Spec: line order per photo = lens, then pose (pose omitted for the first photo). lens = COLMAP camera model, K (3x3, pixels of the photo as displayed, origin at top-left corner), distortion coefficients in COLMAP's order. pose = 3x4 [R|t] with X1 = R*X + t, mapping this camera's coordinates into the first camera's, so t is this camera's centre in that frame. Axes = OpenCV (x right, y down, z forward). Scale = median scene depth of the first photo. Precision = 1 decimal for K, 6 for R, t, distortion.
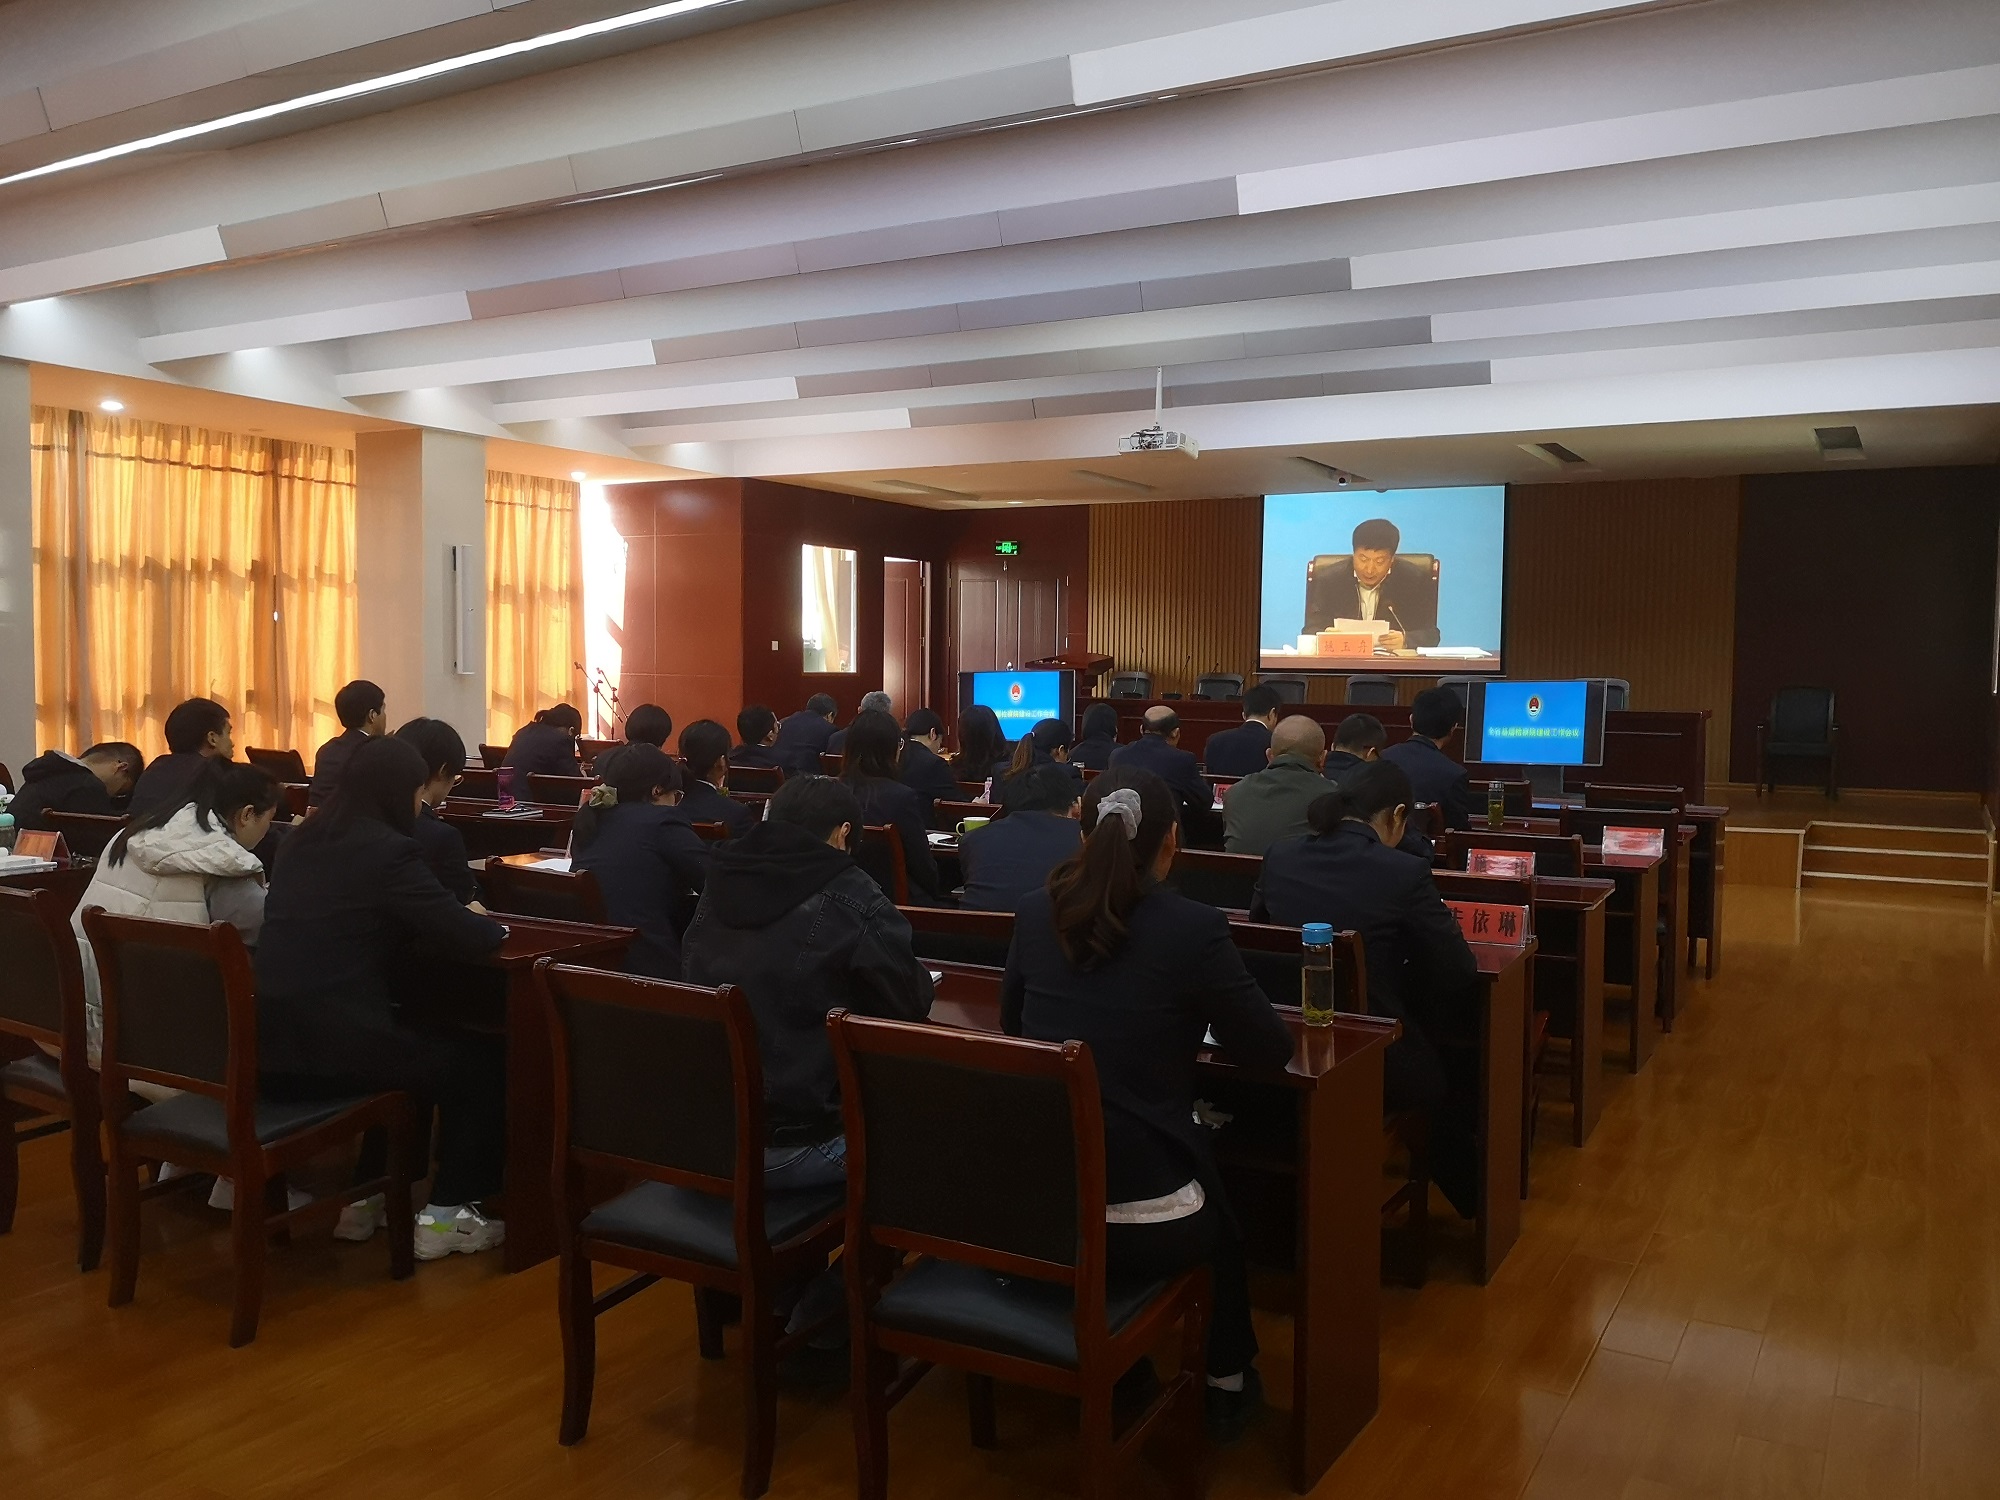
lens RADIAL K [[1556.5, 0, 991.7], [0, 1556.5, 751.2], [0, 0, 1]] dist [0.017625, -0.013936]
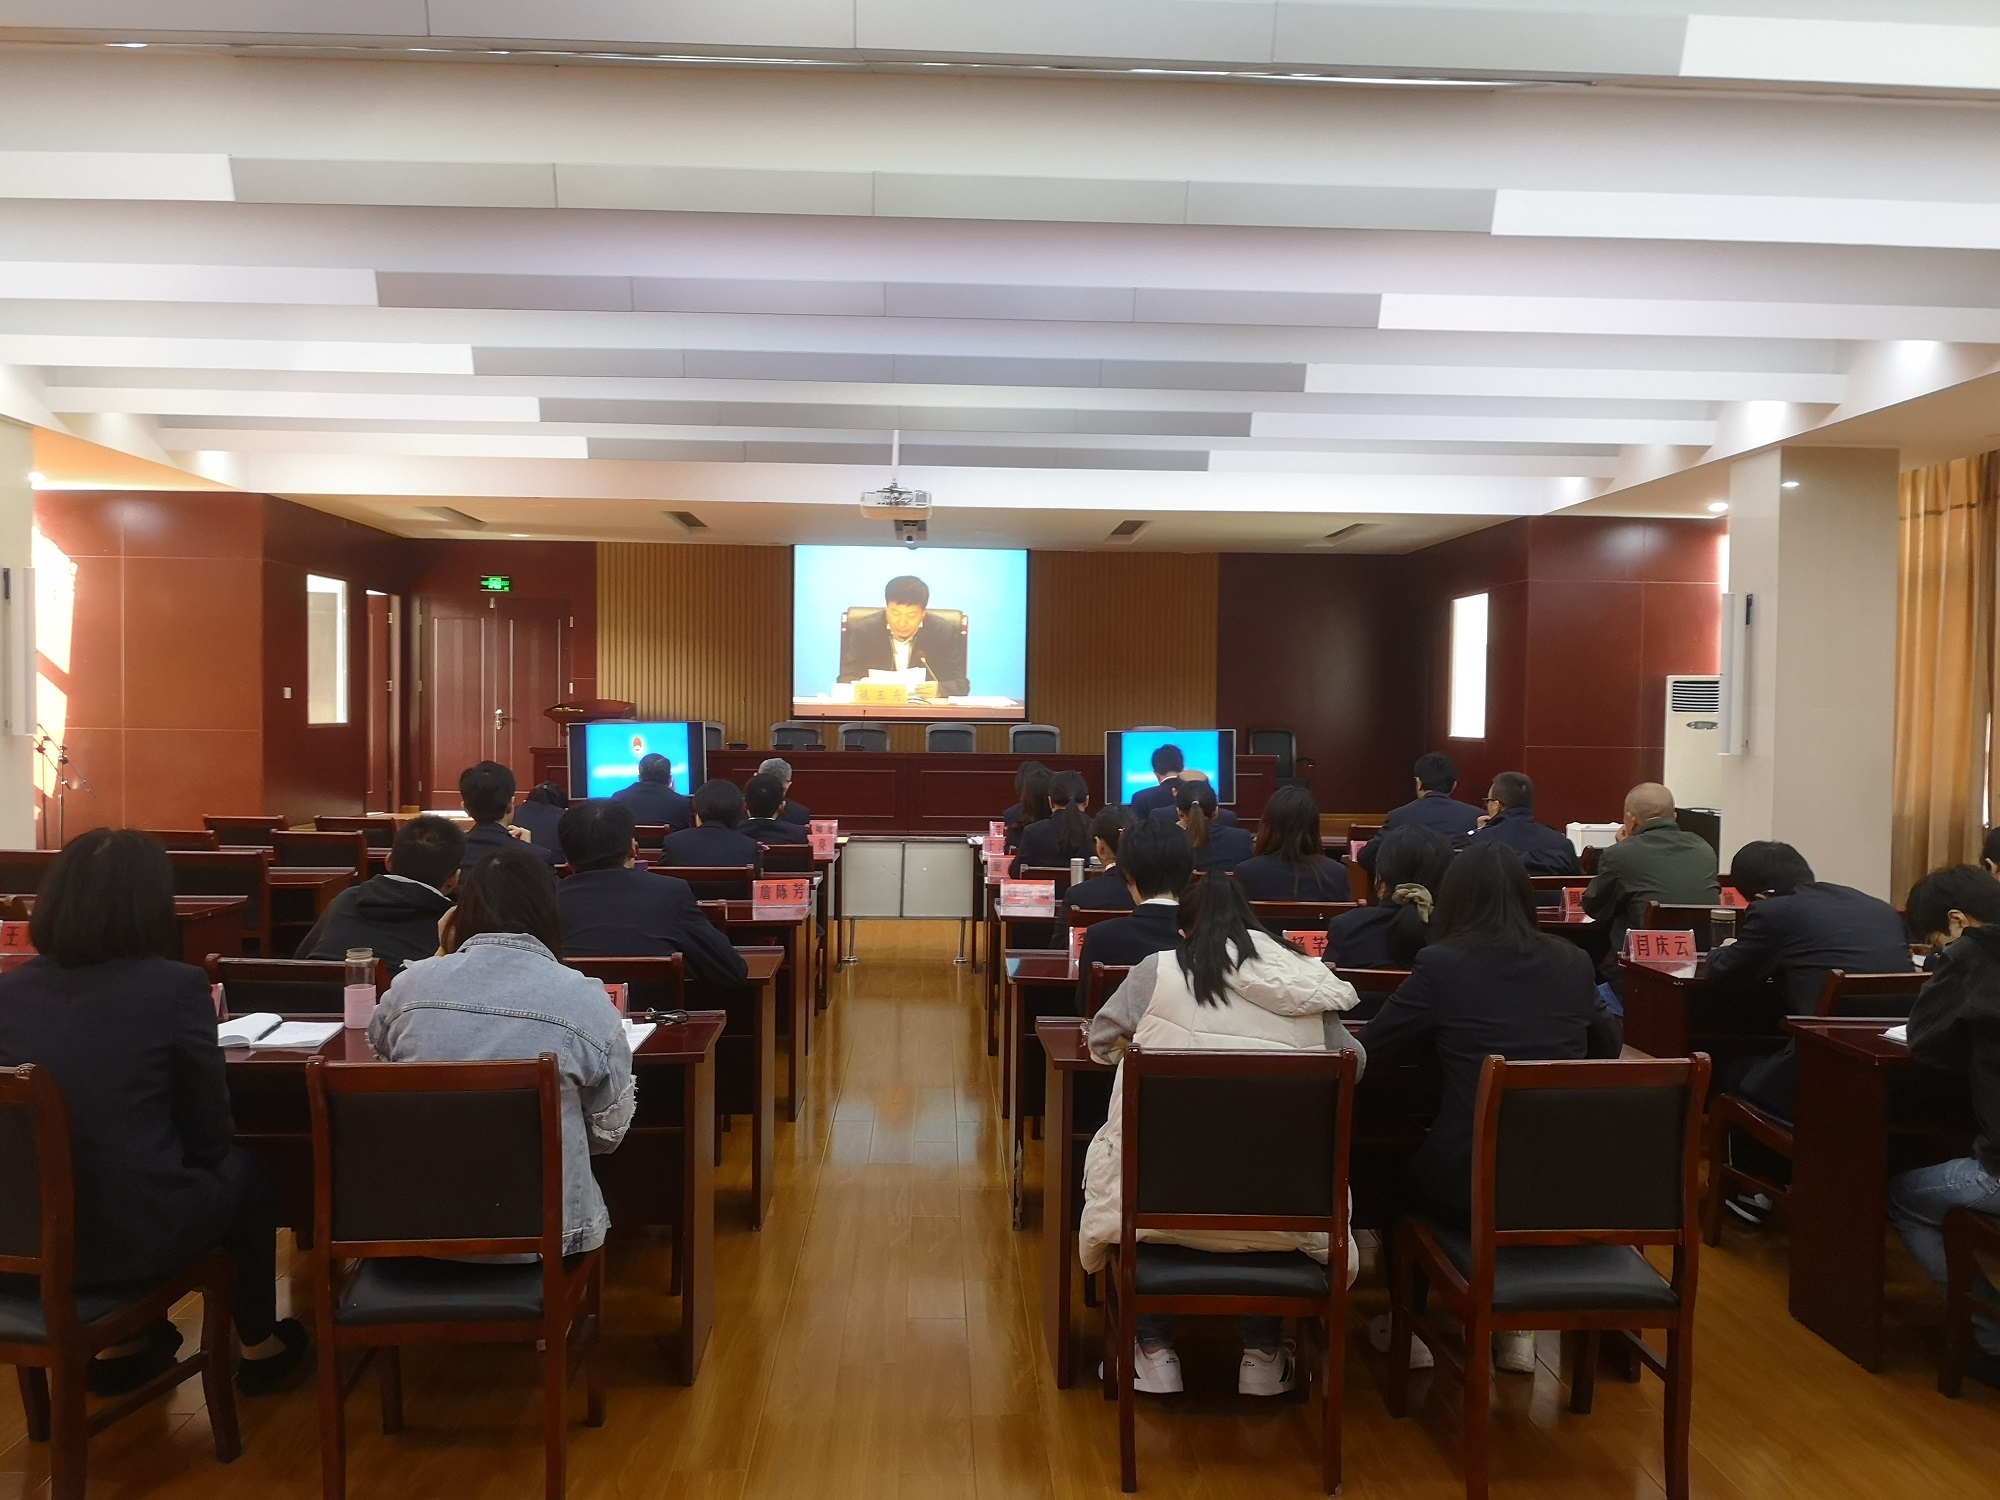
lens RADIAL K [[1556.5, 0, 994.1], [0, 1556.5, 750.4], [0, 0, 1]] dist [0.017625, -0.013936]
pose [[0.853775, -0.016154, 0.520392, -0.249500], [0.027223, 0.999536, -0.013636, -0.014965], [-0.519930, 0.025808, 0.853819, 0.081157]]
